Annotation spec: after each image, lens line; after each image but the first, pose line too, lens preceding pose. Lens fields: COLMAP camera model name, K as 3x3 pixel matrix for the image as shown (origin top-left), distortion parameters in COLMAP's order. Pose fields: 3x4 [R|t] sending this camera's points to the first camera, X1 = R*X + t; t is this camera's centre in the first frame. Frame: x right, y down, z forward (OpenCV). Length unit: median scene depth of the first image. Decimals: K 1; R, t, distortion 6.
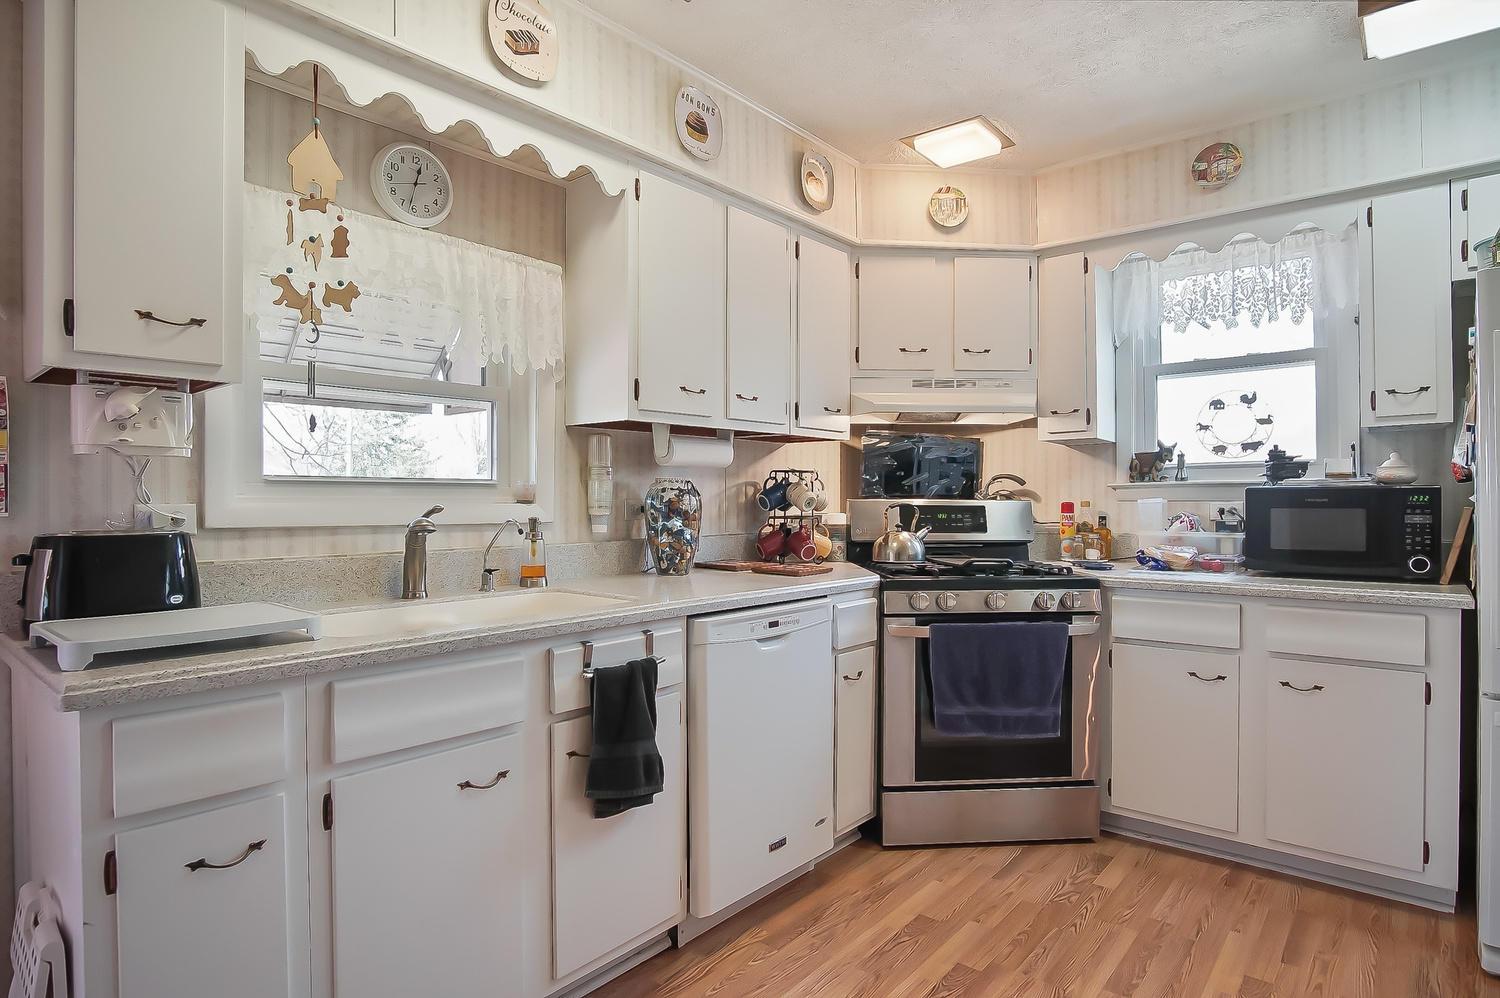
lens RADIAL K [[813.6, 0, 743.6], [0, 813.6, 494.5], [0, 0, 1]] dist [-0.022607, 0.000275]
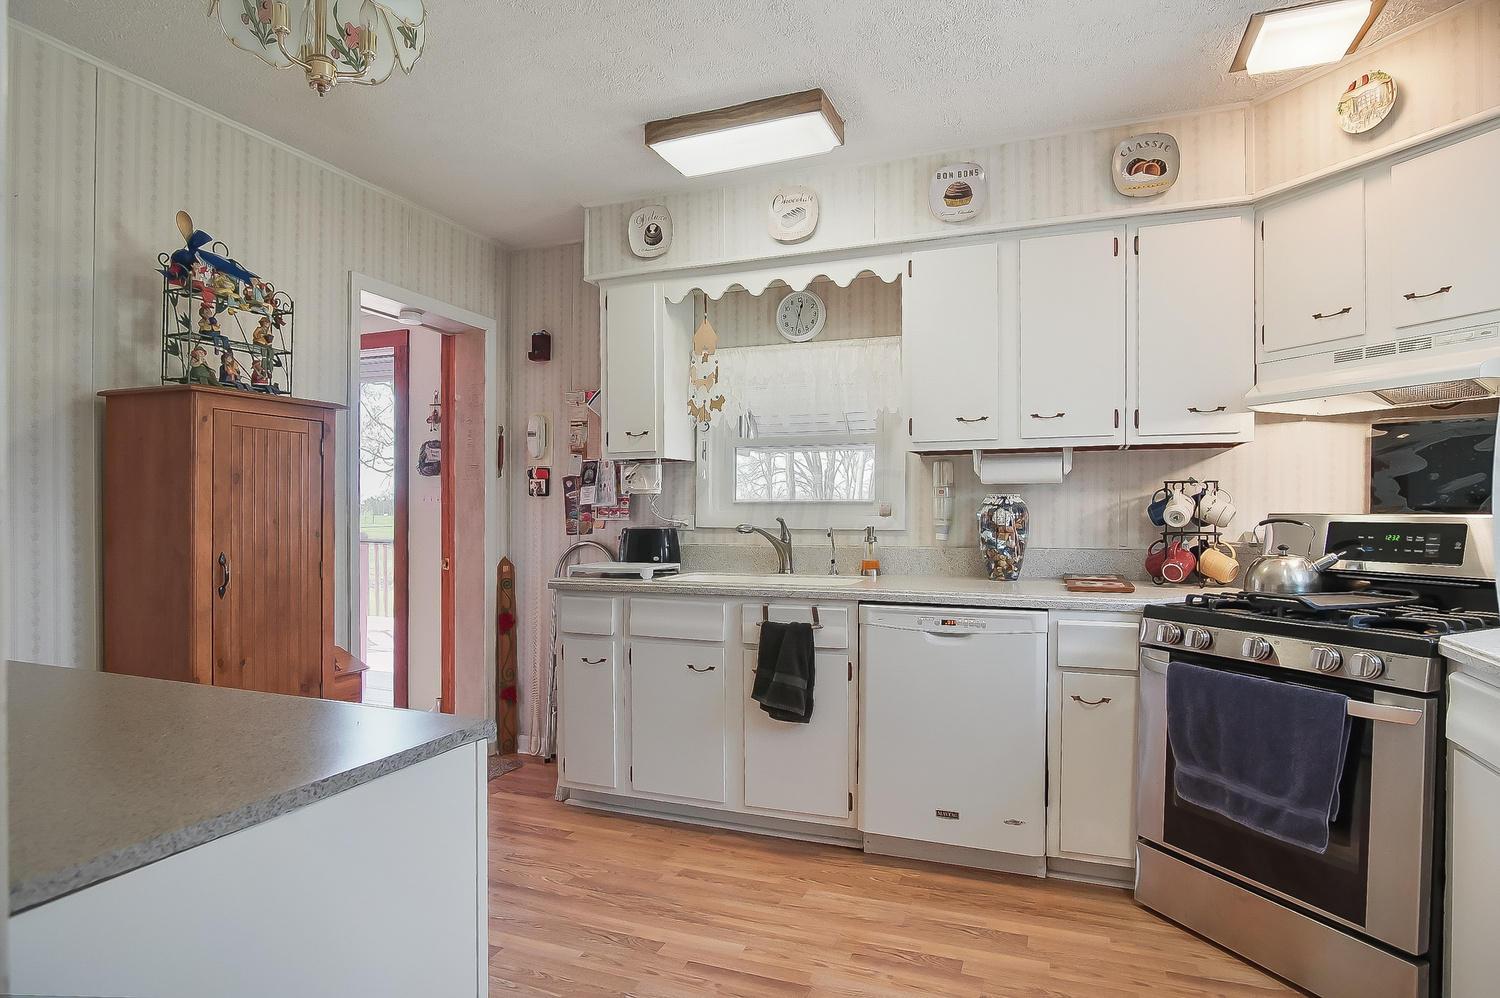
lens RADIAL K [[813.6, 0, 749.9], [0, 813.6, 510.2], [0, 0, 1]] dist [-0.022607, 0.000275]
pose [[0.331872, 0.000078, -0.943325, 0.987970], [0.005959, 0.999980, 0.002180, -0.003148], [0.943306, -0.006345, 0.331865, 0.342147]]
